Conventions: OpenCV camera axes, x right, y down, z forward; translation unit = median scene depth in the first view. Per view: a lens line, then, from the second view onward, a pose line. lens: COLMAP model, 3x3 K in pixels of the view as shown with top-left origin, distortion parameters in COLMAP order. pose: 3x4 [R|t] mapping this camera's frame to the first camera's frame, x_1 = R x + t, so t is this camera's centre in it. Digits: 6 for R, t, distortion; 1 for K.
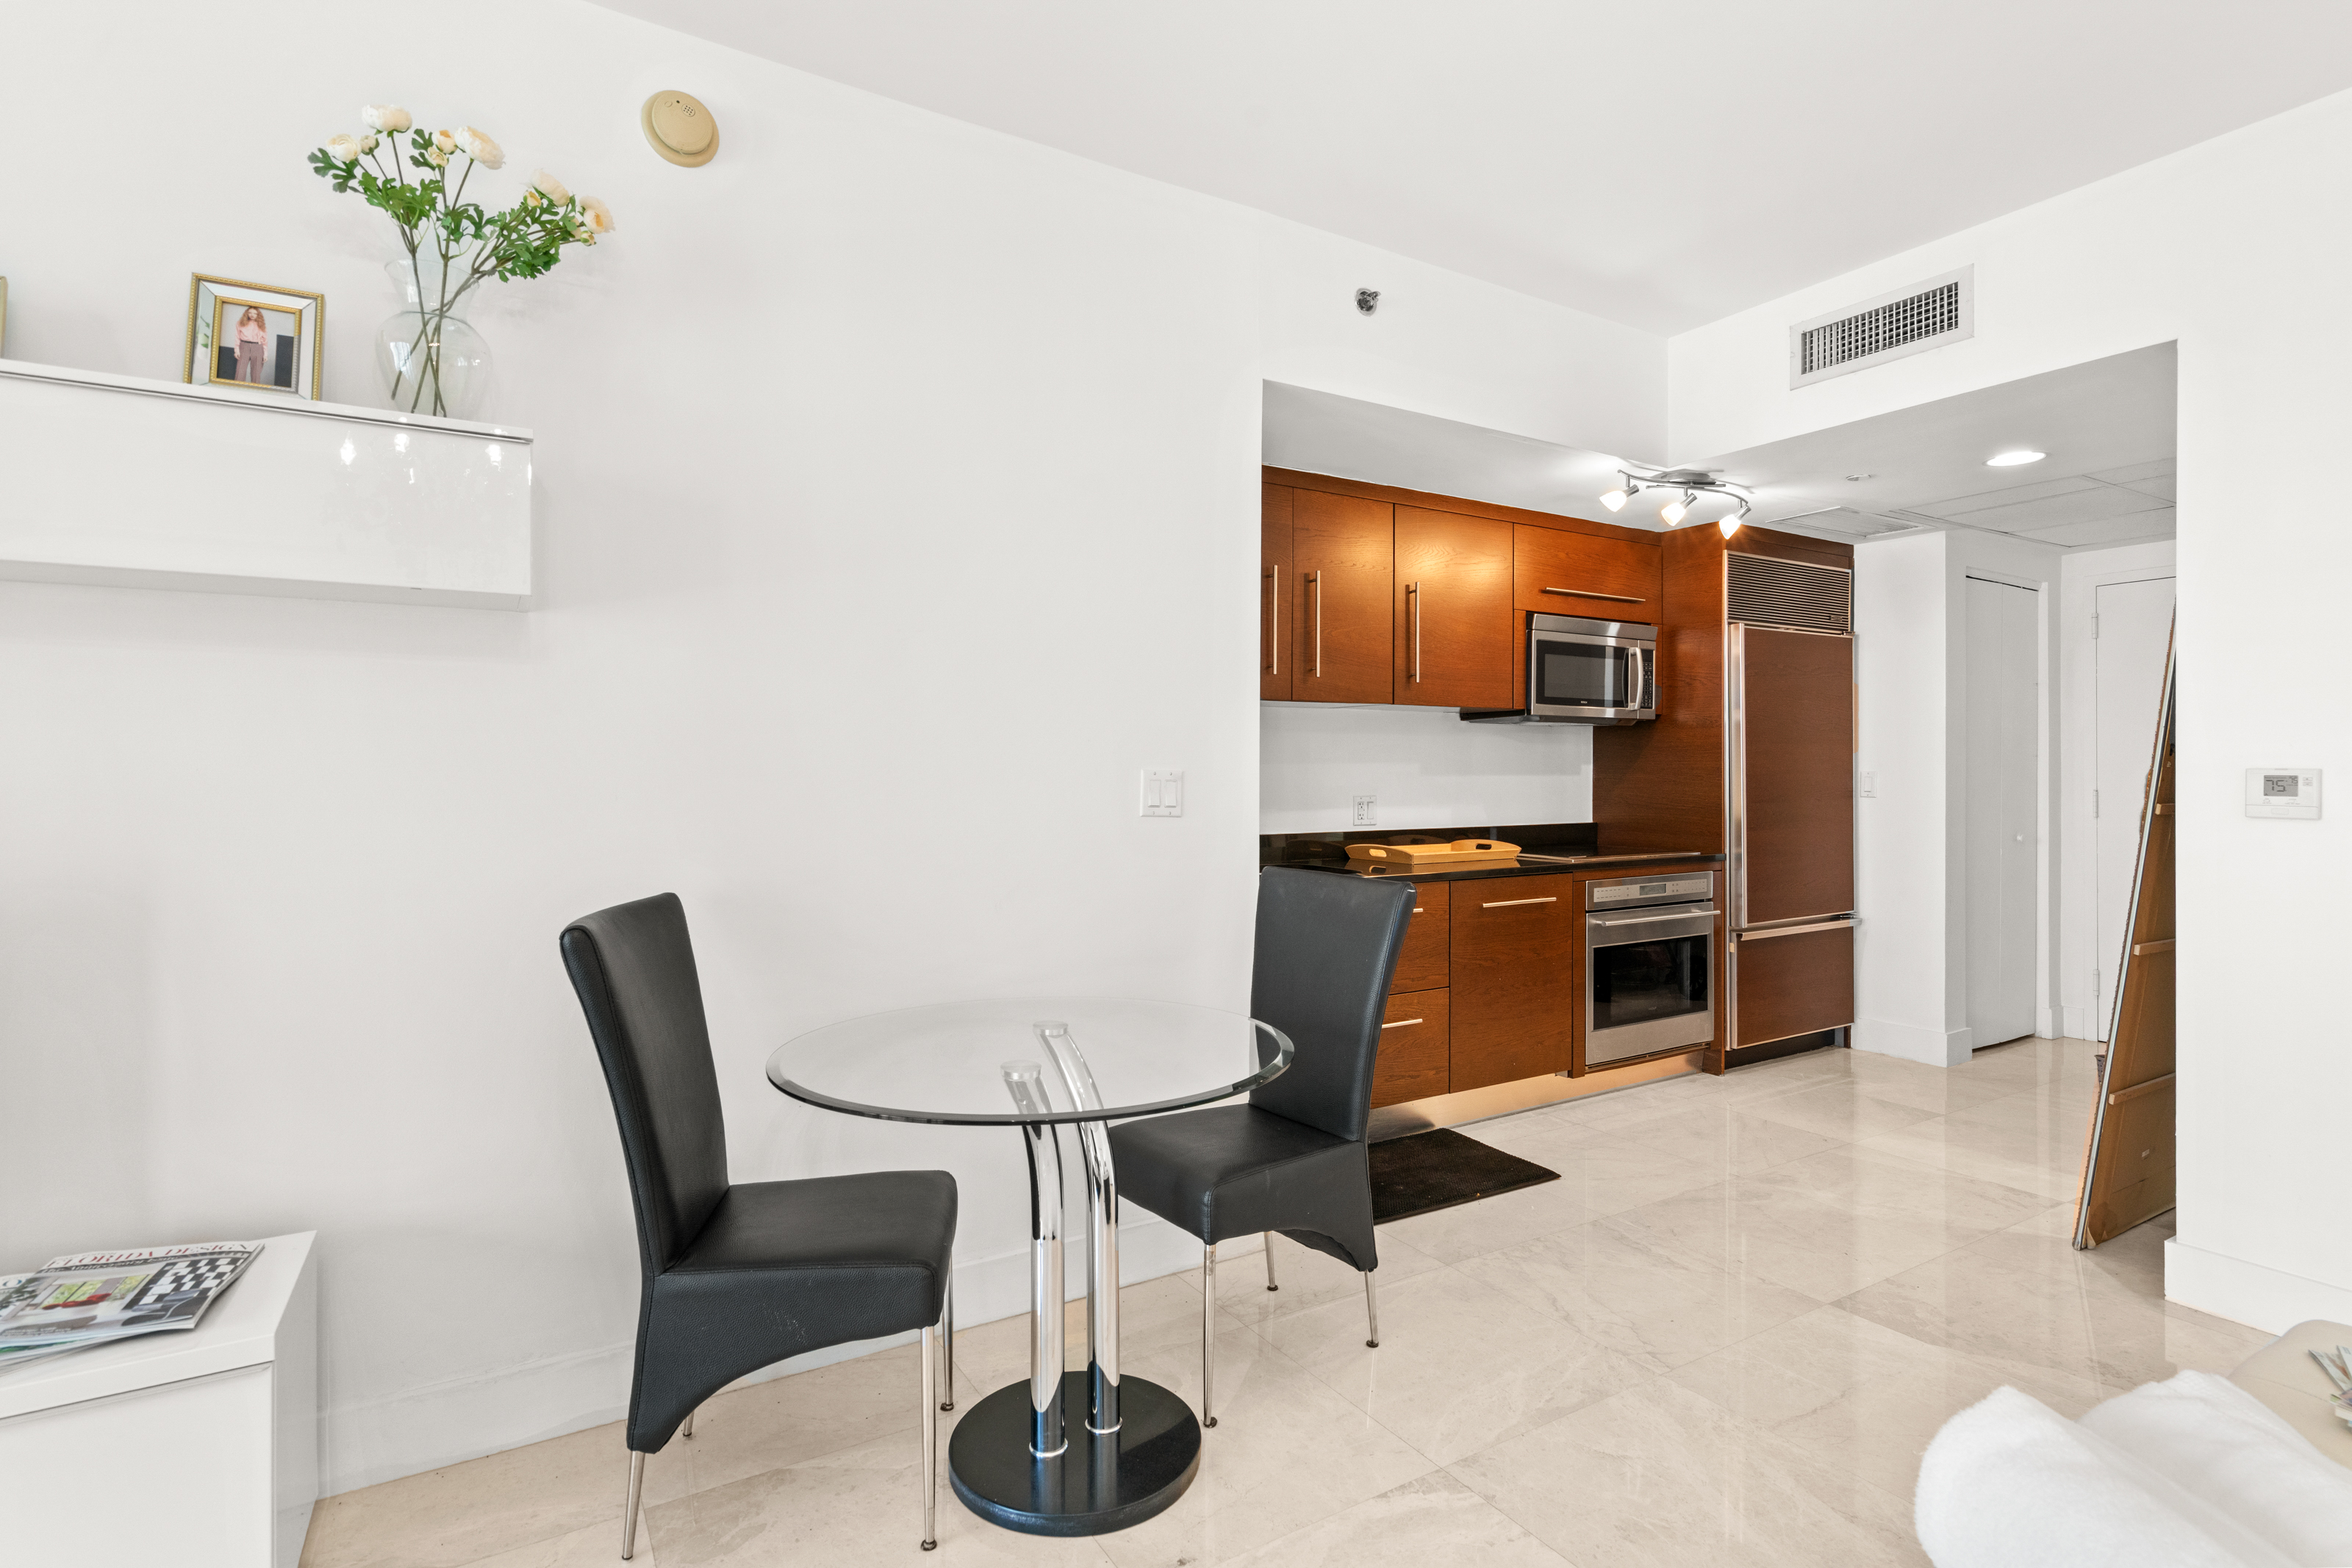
lens RADIAL K [[1137.3, 0, 1183.4], [0, 1137.3, 768.2], [0, 0, 1]] dist [-0.002074, -0.000351]
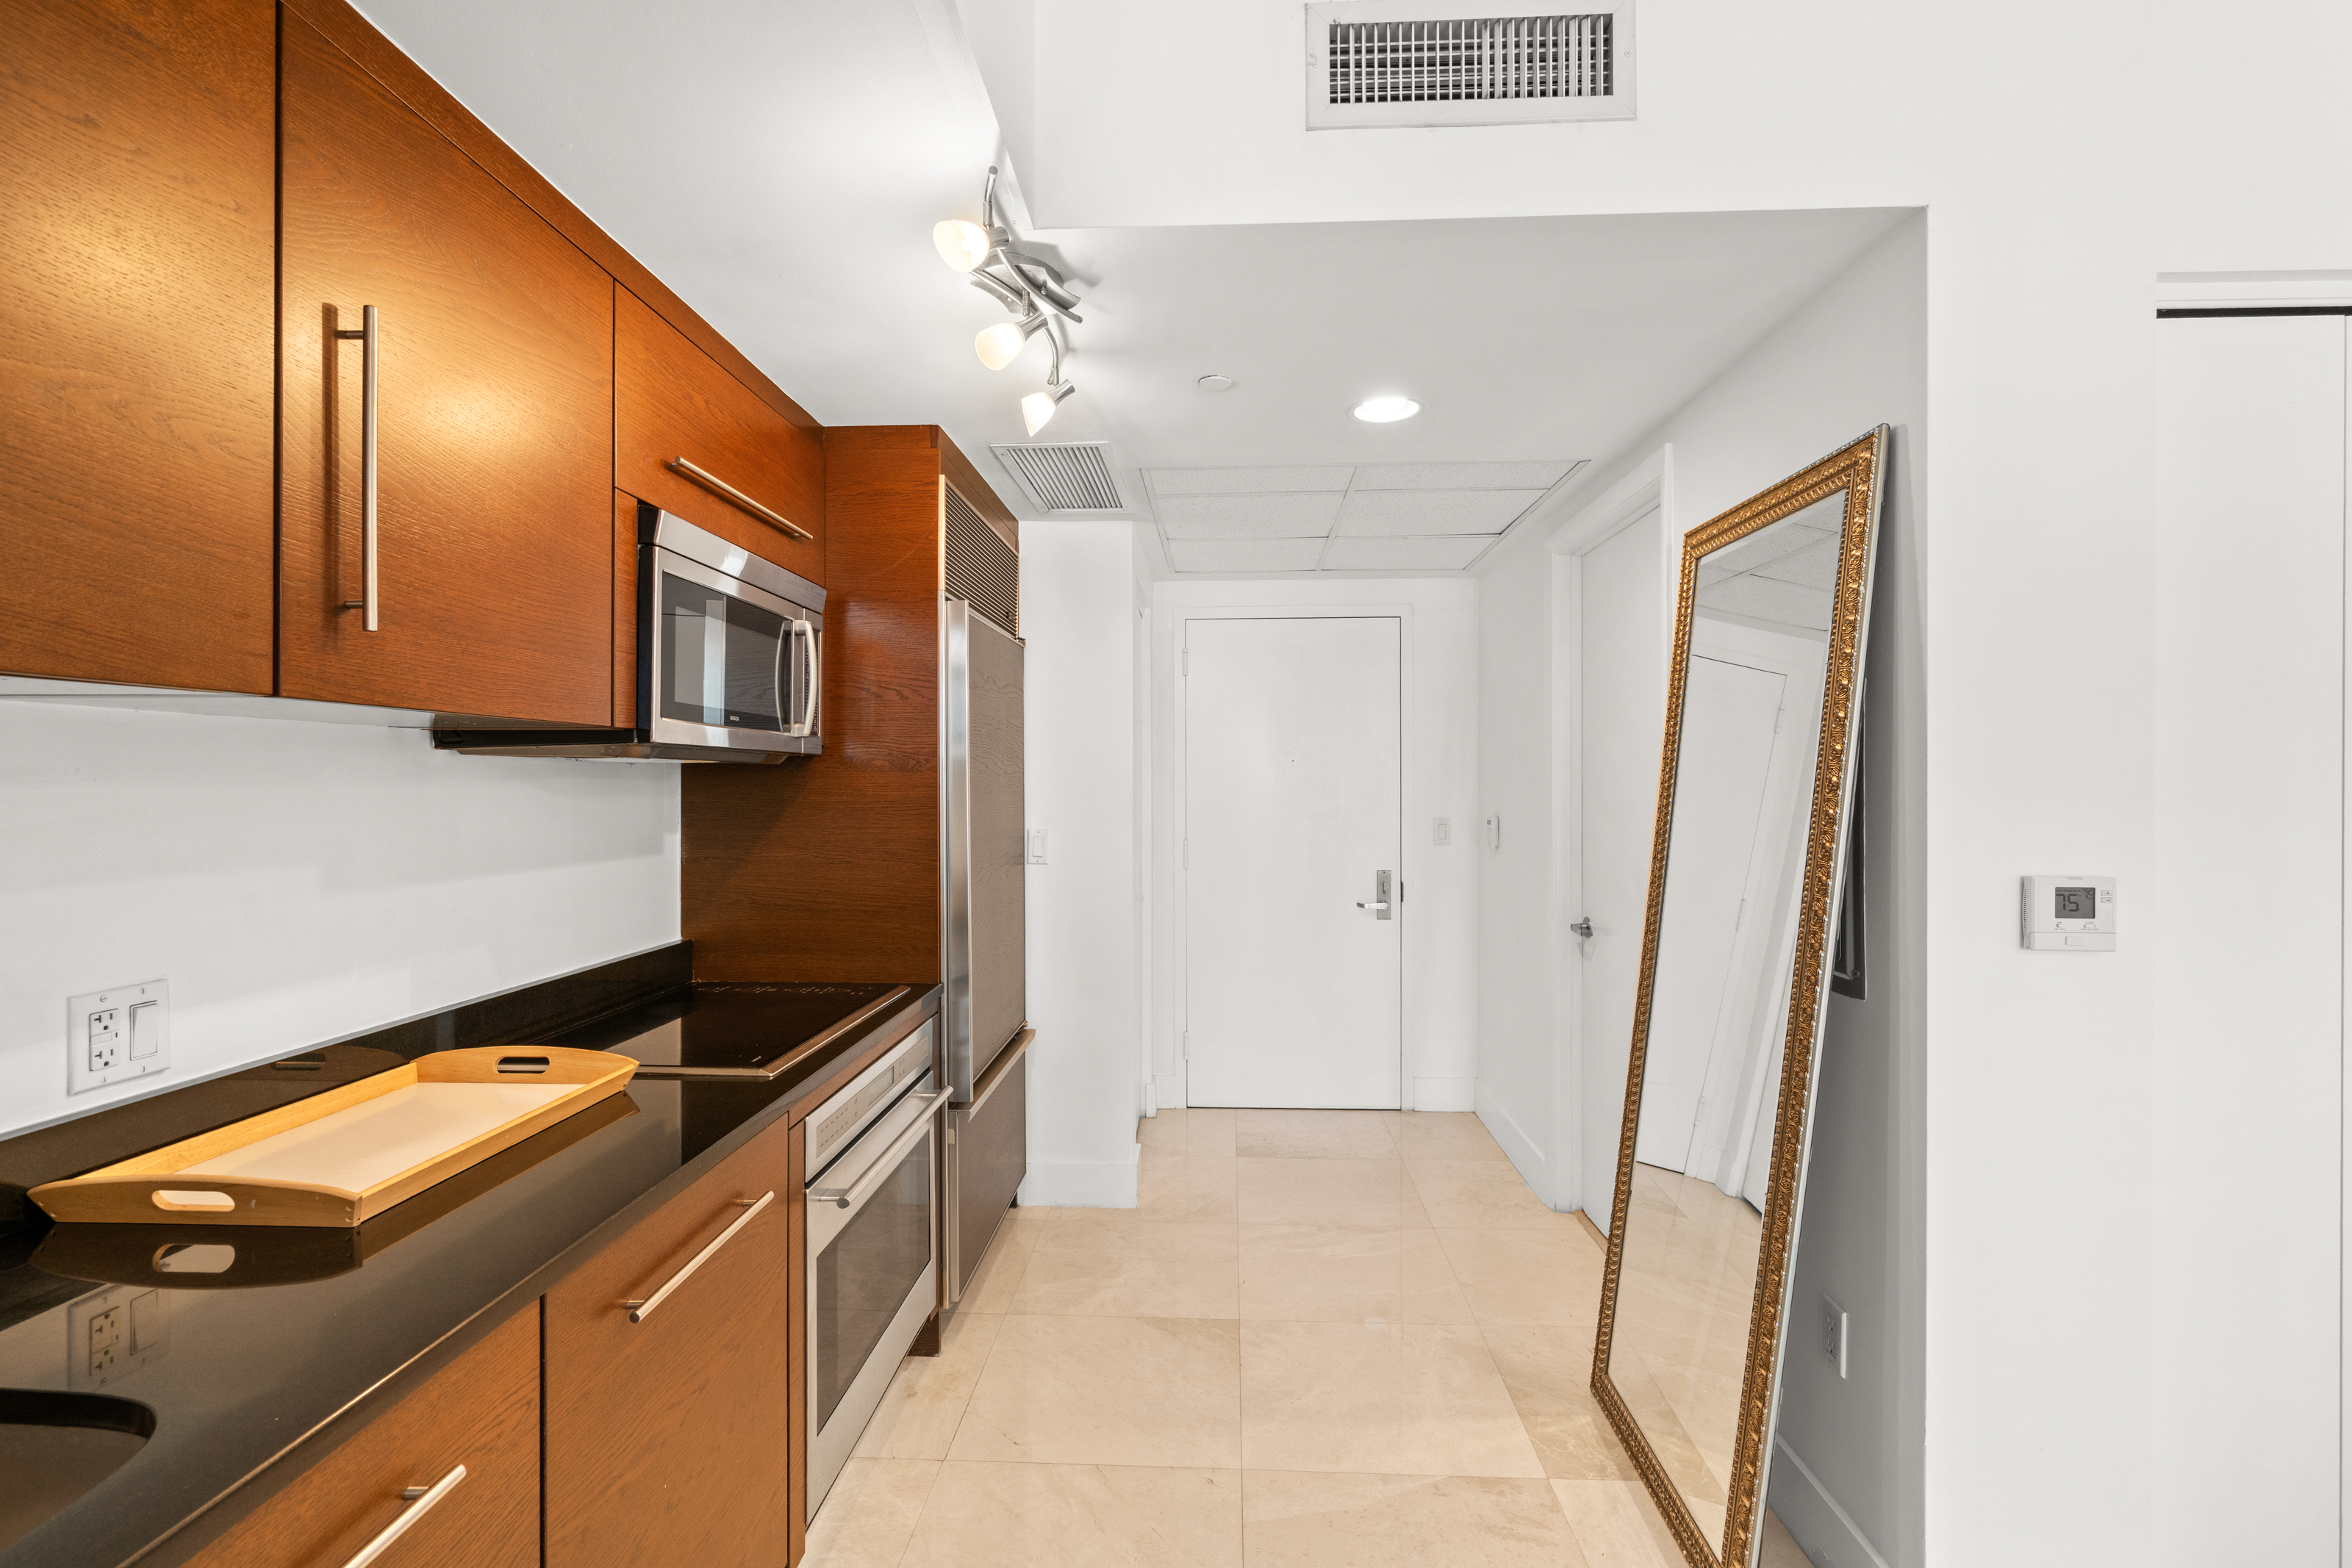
lens RADIAL K [[1080.8, 0, 1176.0], [0, 1080.8, 784.0], [0, 0, 1]] dist [-0.003018, 0.000507]
pose [[0.563307, -0.001462, 0.826246, 0.078382], [0.000843, 0.999999, 0.001195, -0.030975], [-0.826247, 0.000023, 0.563308, 0.596573]]
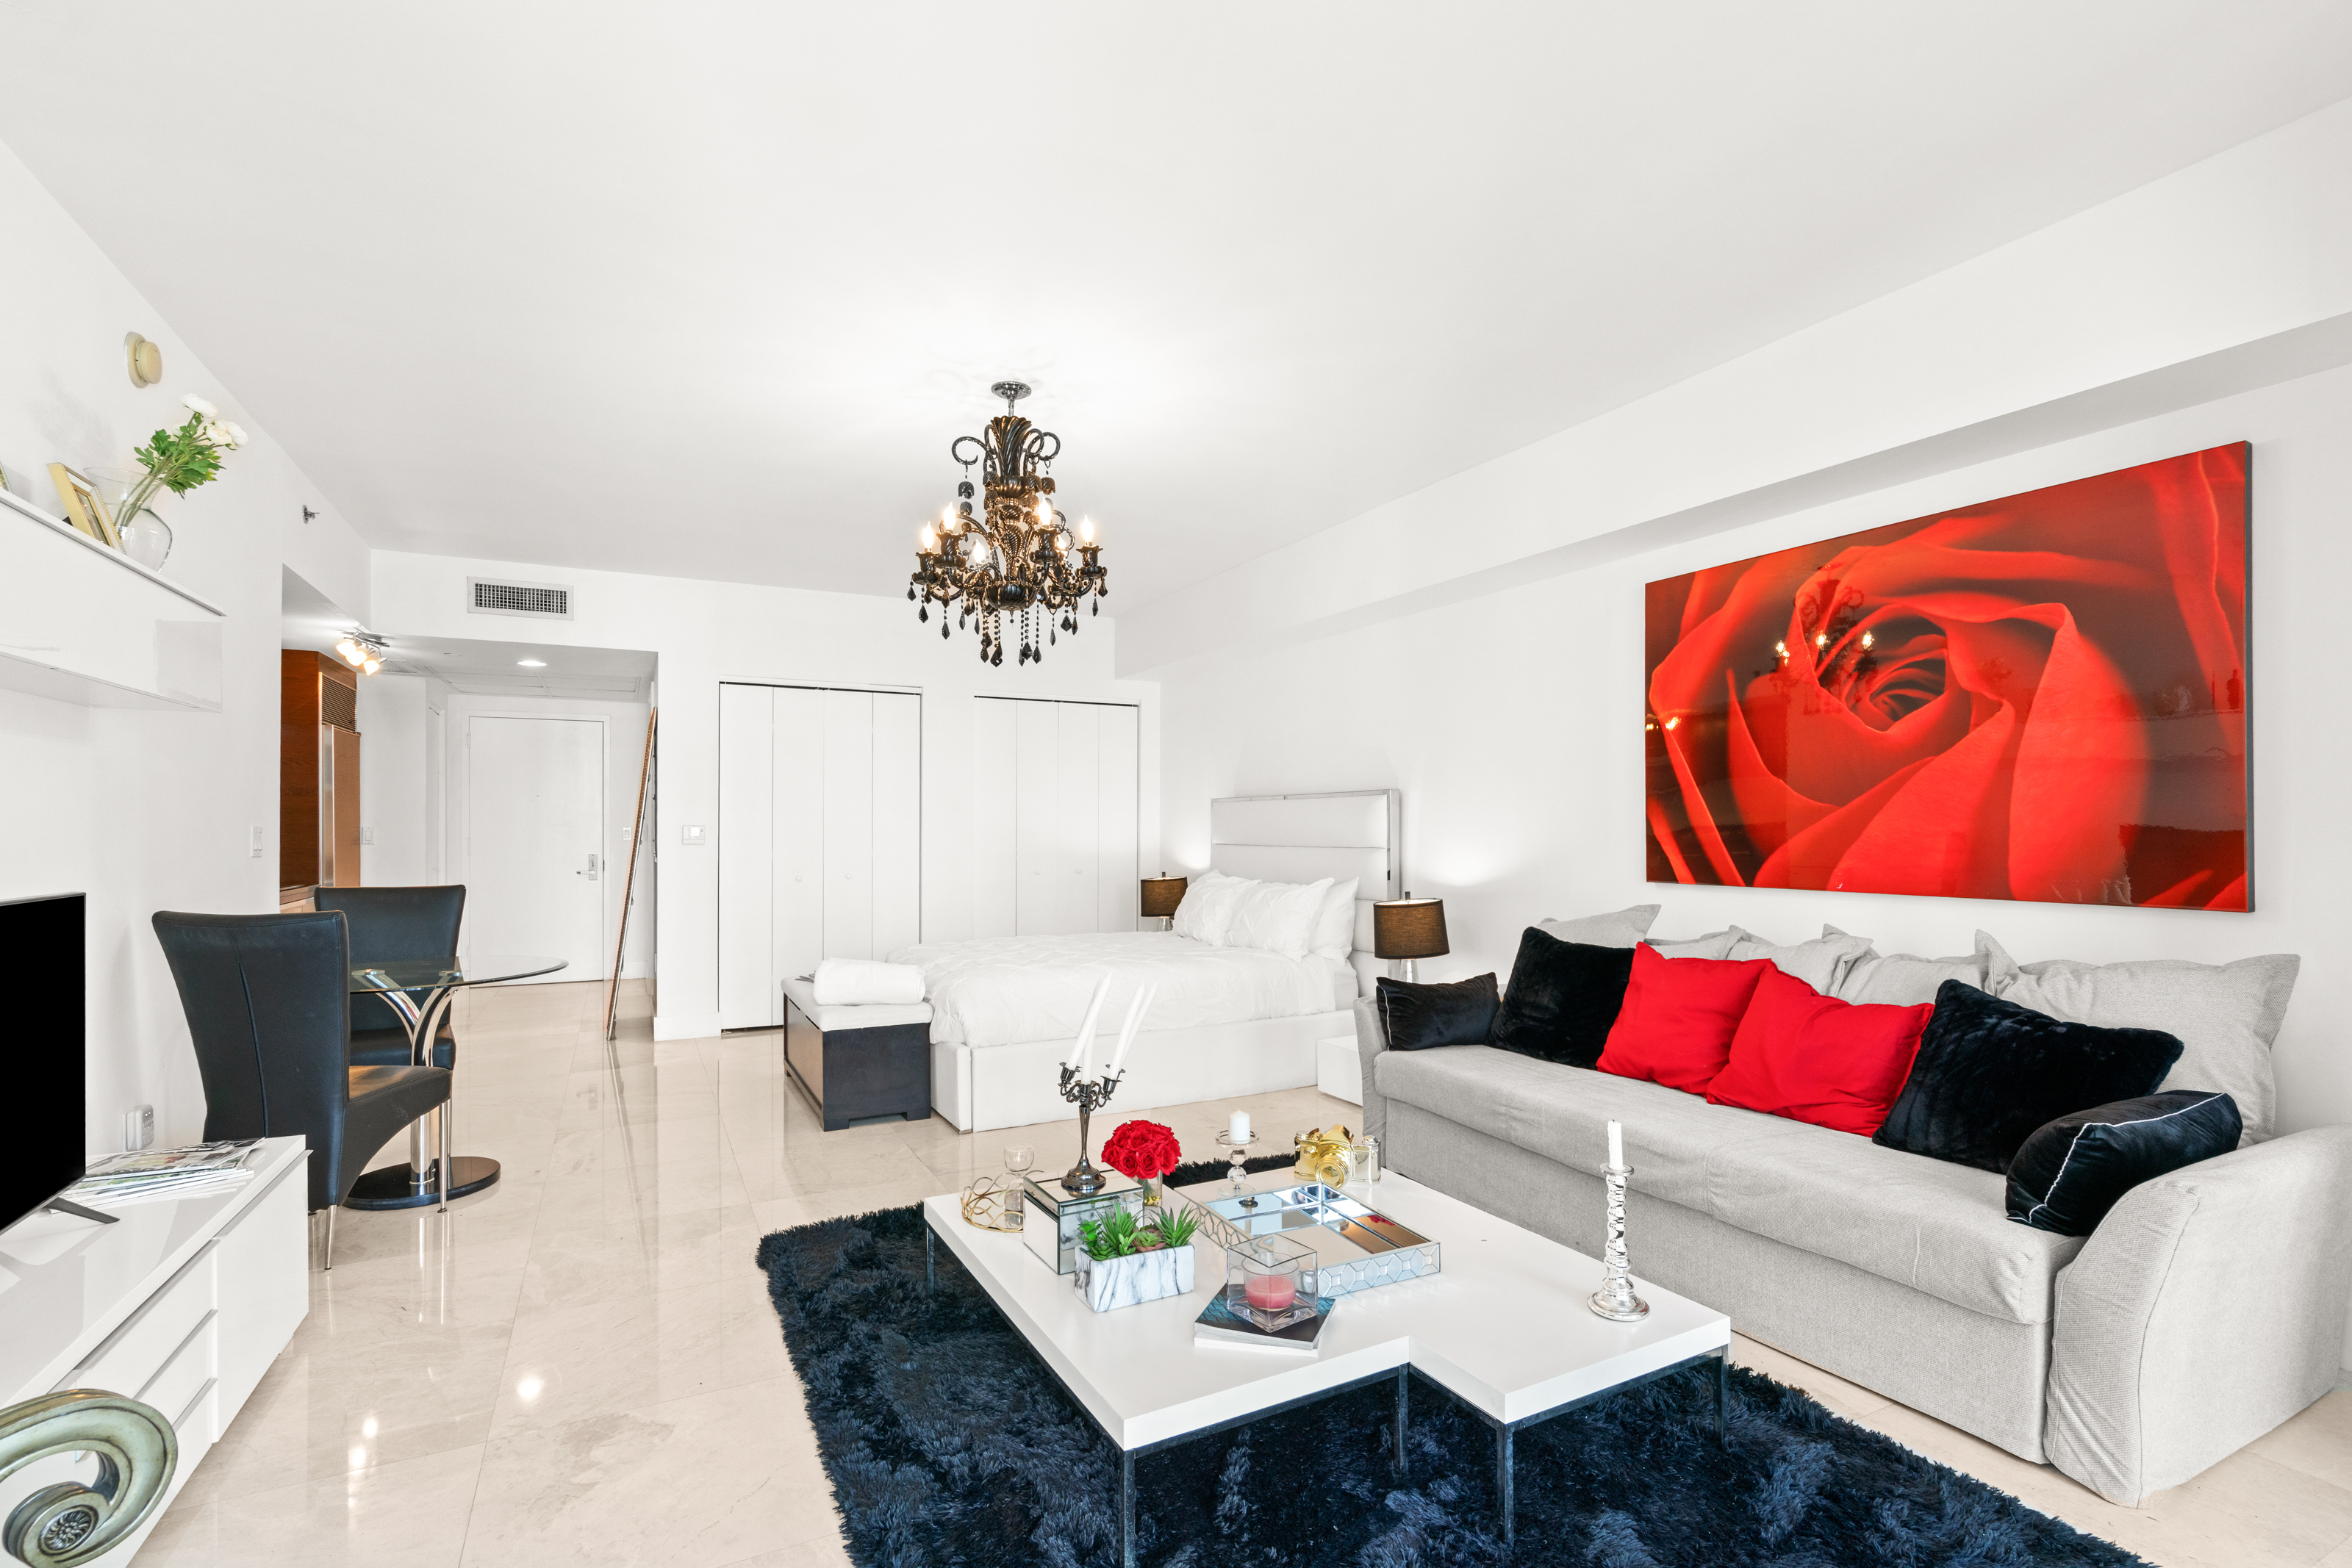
lens RADIAL K [[1060.0, 0, 1178.2], [0, 1060.0, 830.3], [0, 0, 1]] dist [-0.001814, 0.000031]
pose [[0.064021, -0.003561, 0.997942, -0.808333], [-0.002719, 0.999989, 0.003743, -0.000633], [-0.997945, -0.002953, 0.064011, -0.167359]]
